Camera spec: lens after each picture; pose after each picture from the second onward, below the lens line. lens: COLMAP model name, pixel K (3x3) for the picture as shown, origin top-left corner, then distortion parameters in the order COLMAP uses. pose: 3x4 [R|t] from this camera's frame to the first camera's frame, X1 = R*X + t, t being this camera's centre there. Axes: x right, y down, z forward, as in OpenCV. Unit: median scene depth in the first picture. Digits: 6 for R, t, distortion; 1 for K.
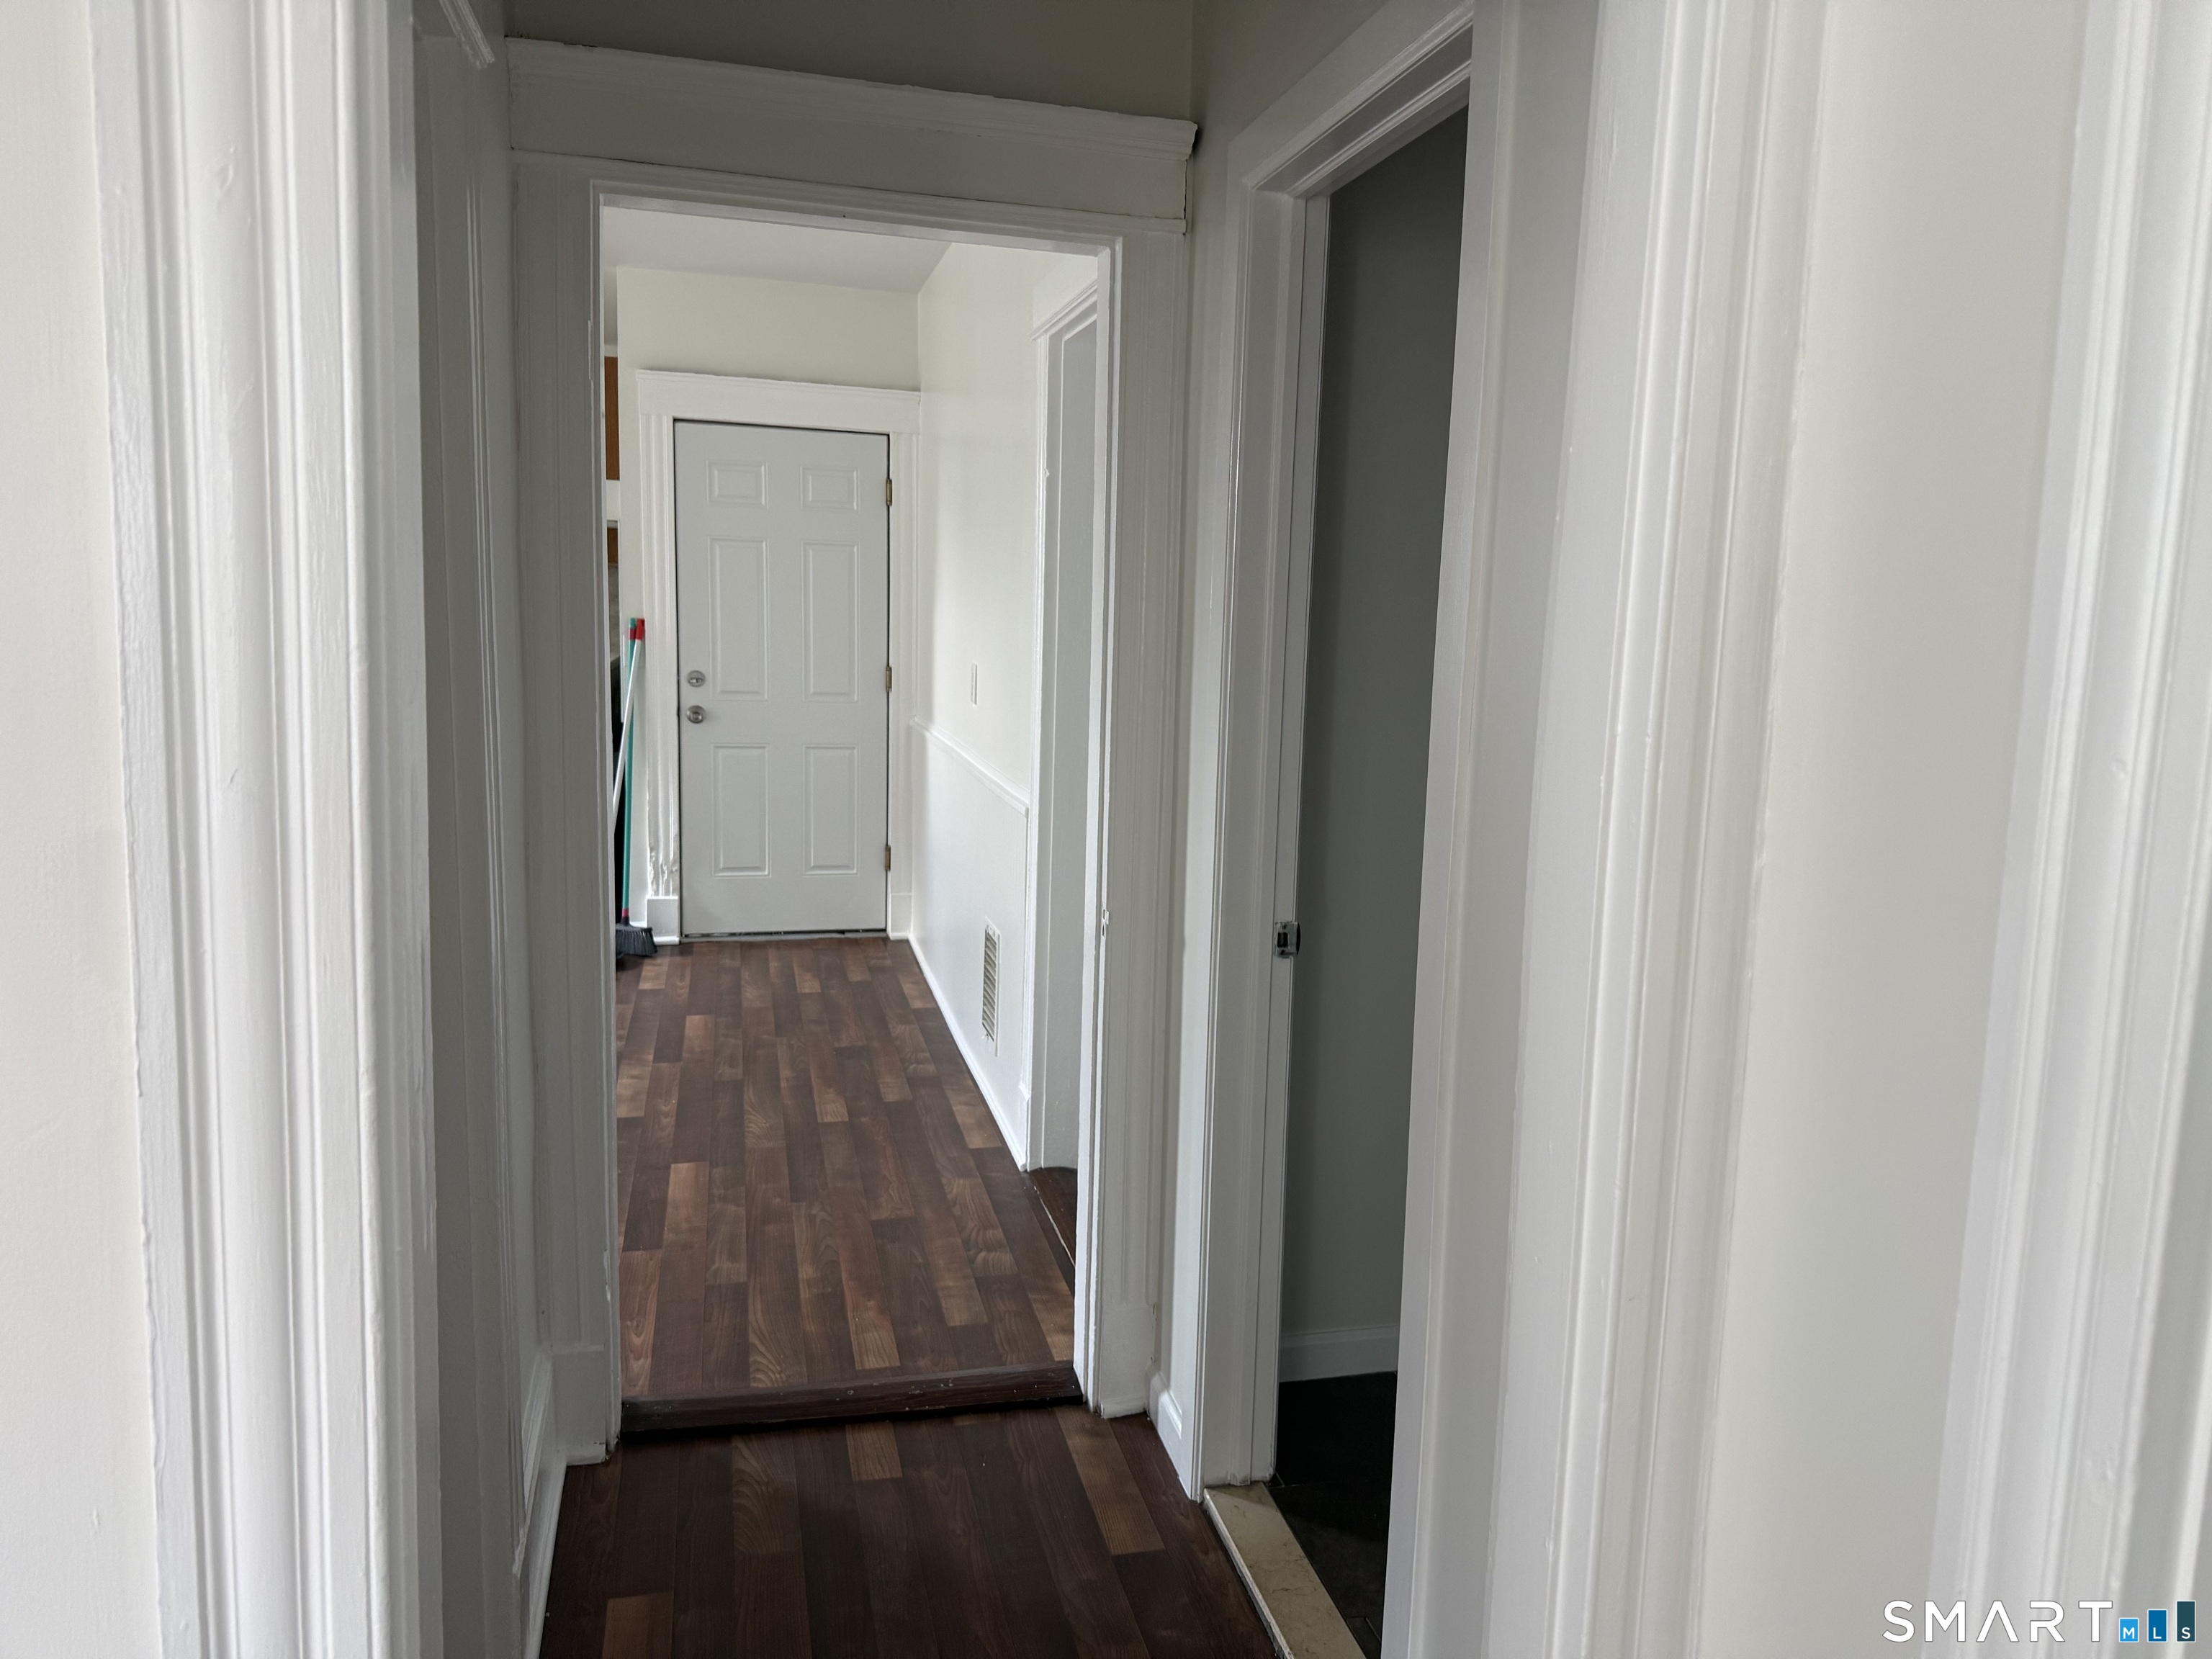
lens RADIAL K [[1581.4, 0, 1118.6], [0, 1581.4, 823.6], [0, 0, 1]] dist [0.082187, -0.073785]
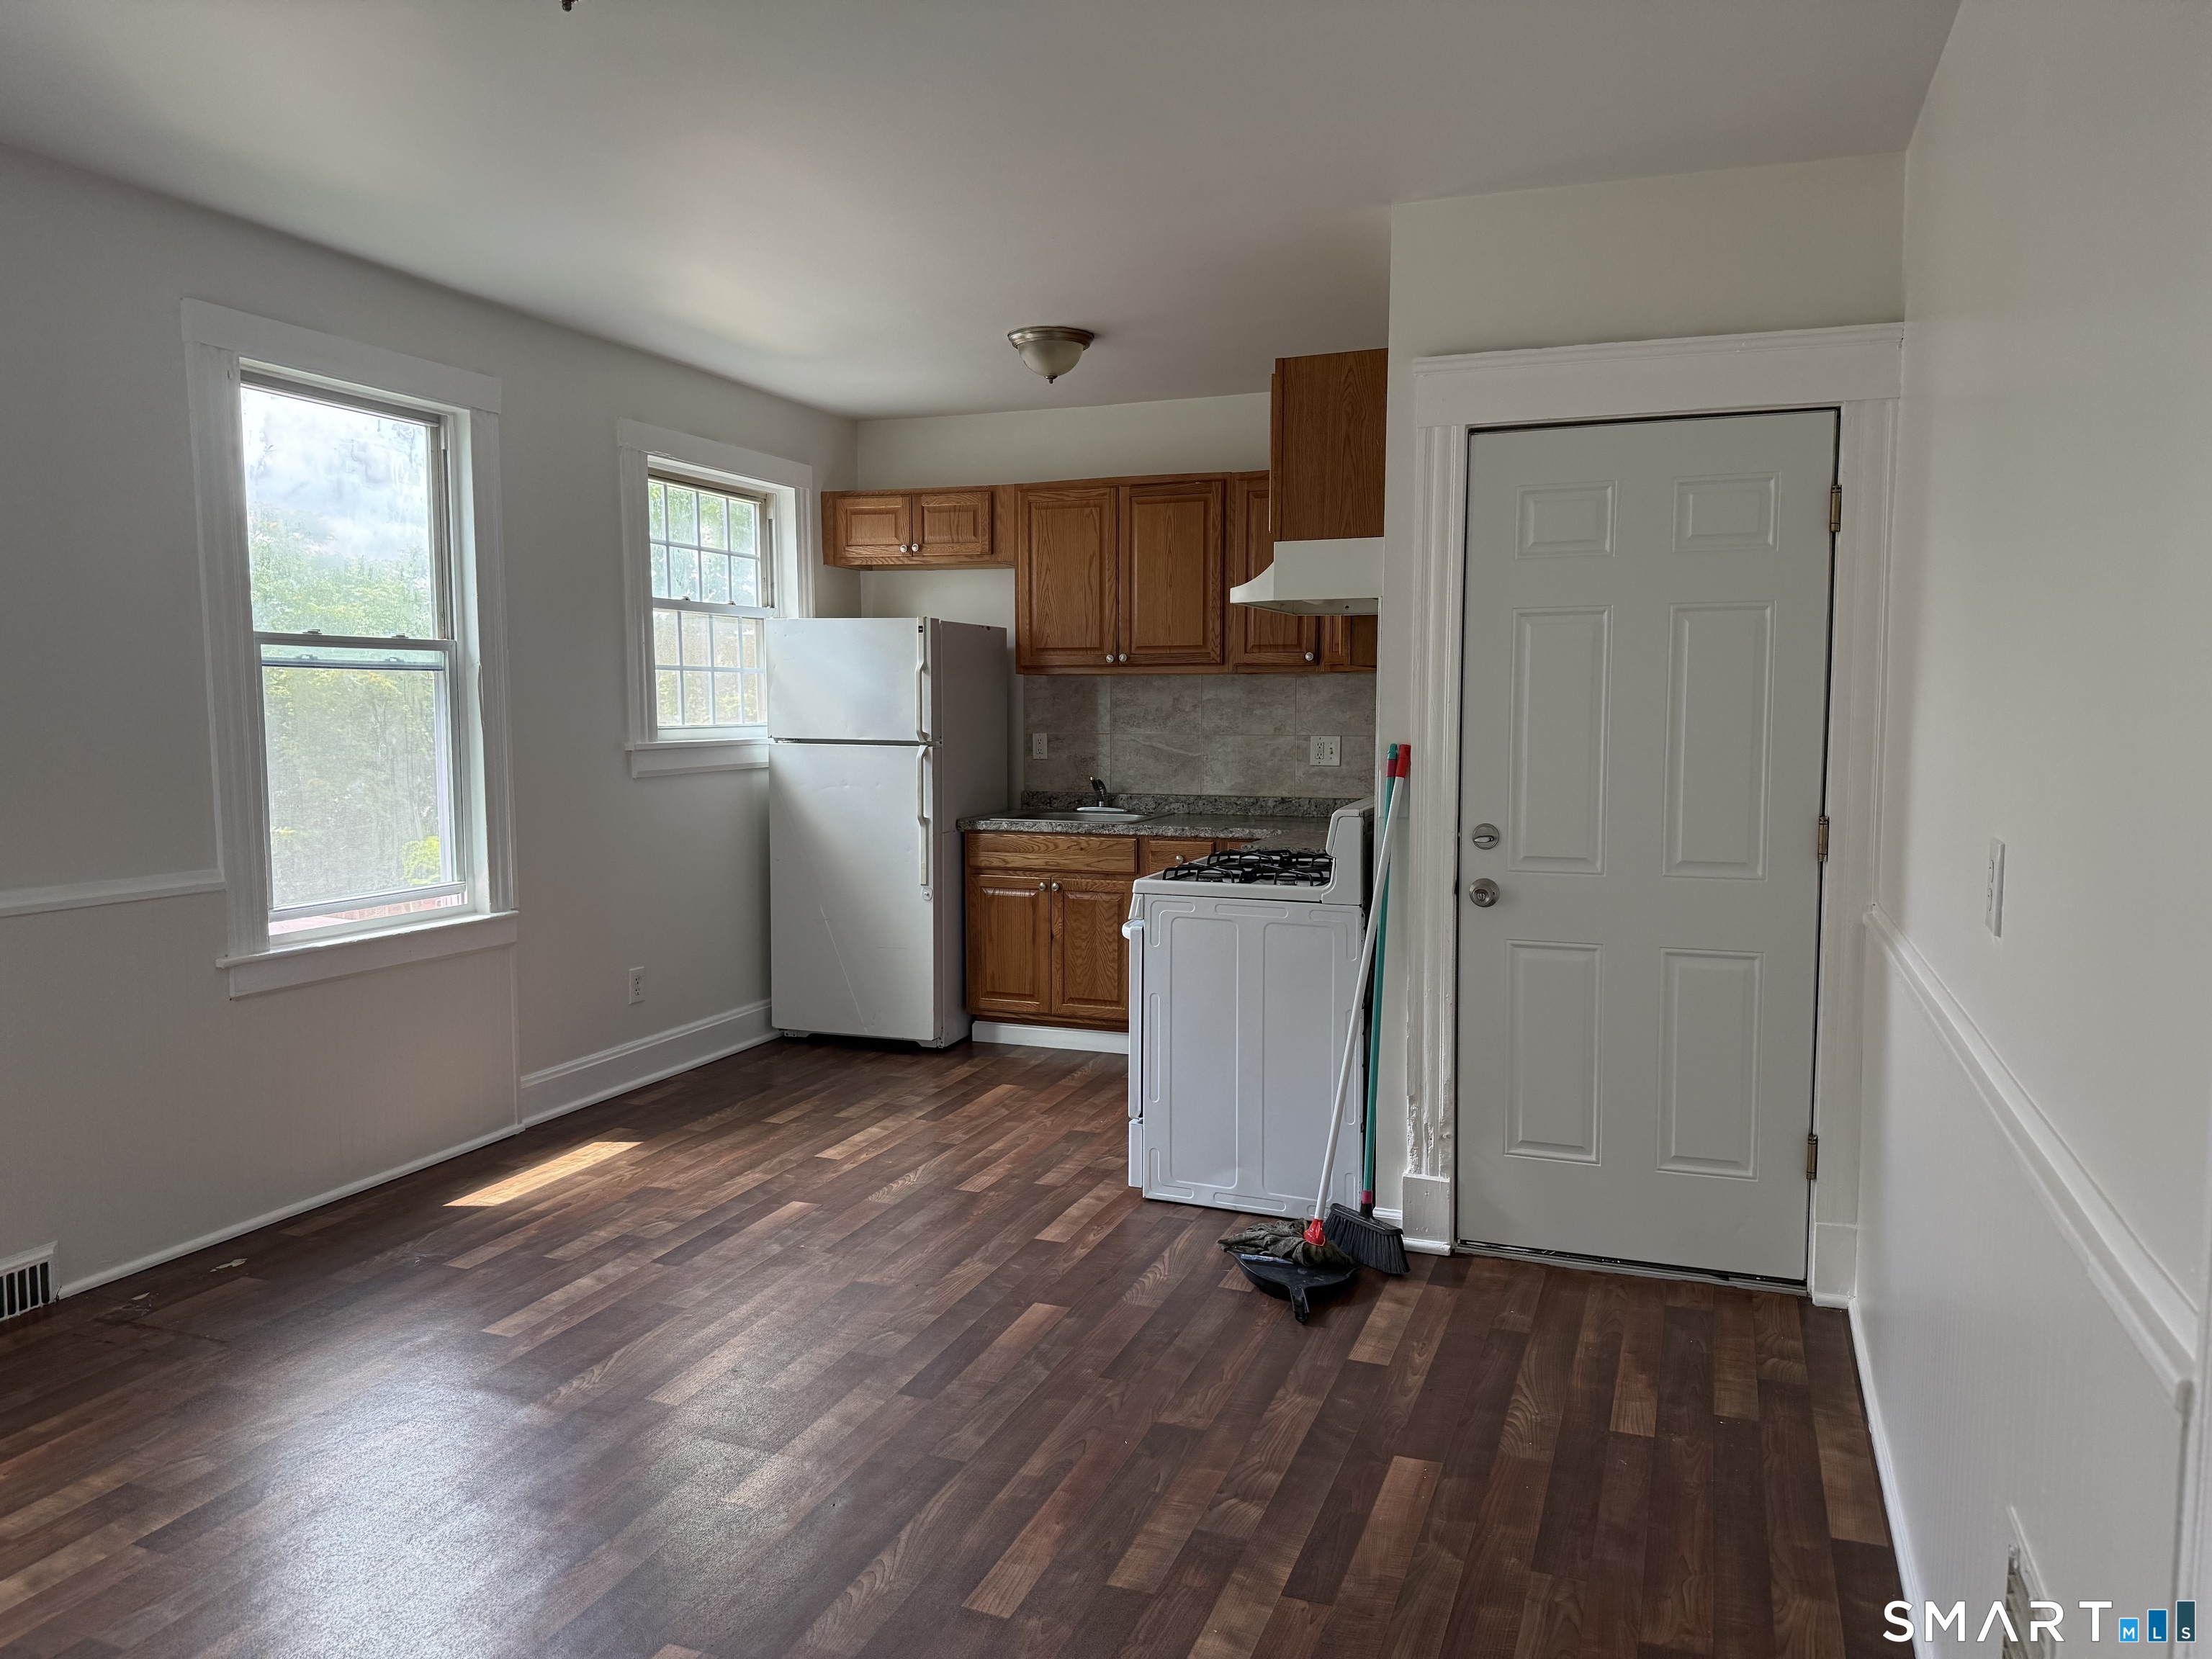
lens RADIAL K [[1581.4, 0, 1128.4], [0, 1581.4, 844.0], [0, 0, 1]] dist [0.082187, -0.073785]
pose [[0.828636, 0.022061, -0.559352, -0.031817], [-0.043700, 0.998723, -0.025349, -0.065615], [0.558079, 0.045449, 0.828542, 0.399311]]
